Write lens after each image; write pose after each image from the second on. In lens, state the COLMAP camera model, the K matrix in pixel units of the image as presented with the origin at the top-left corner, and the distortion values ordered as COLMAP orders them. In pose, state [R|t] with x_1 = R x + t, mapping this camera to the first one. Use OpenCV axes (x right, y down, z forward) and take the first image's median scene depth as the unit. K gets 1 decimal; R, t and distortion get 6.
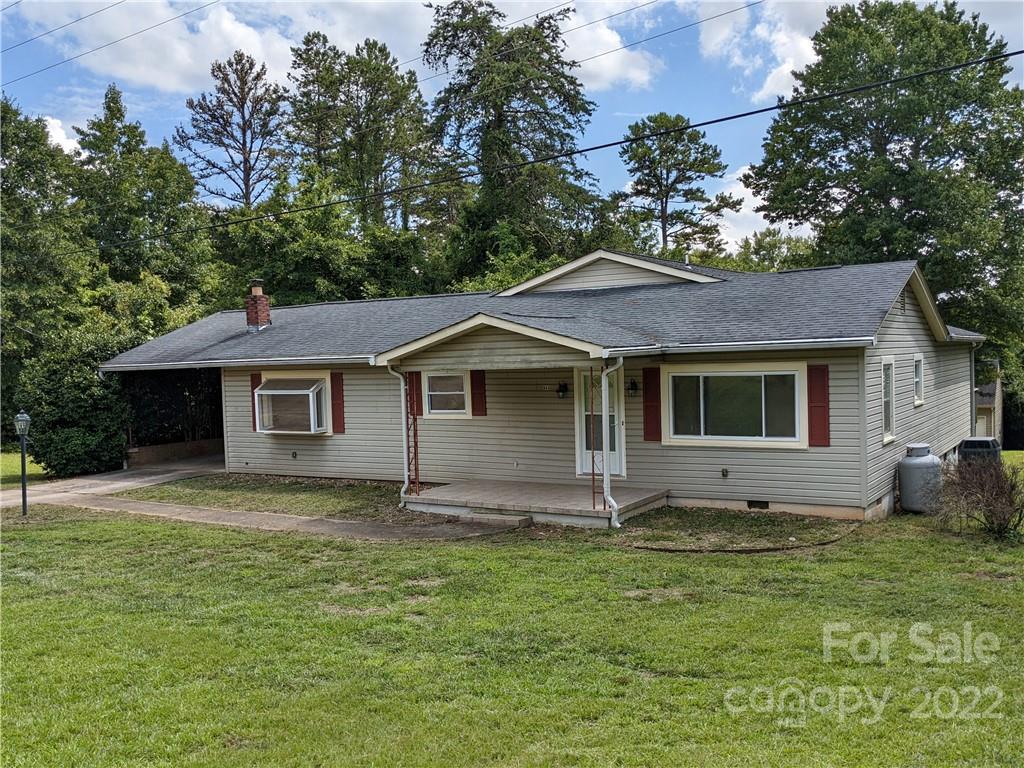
lens RADIAL K [[809.3, 0, 512.0], [0, 809.3, 384.0], [0, 0, 1]] dist [-0.002605, -0.004715]
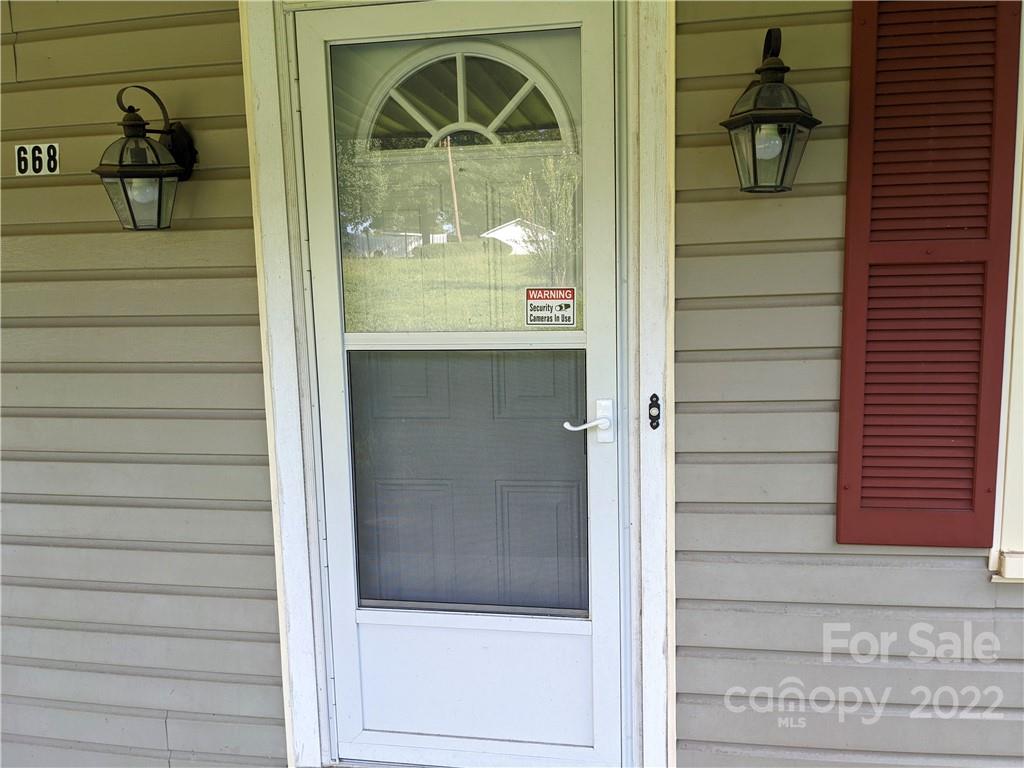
lens RADIAL K [[809.3, 0, 512.0], [0, 809.3, 384.0], [0, 0, 1]] dist [-0.002605, -0.004715]
pose [[0.928441, -0.043898, 0.368876, 0.067303], [0.014194, 0.996460, 0.082859, 0.032423], [-0.371208, -0.071693, 0.925778, 0.876513]]
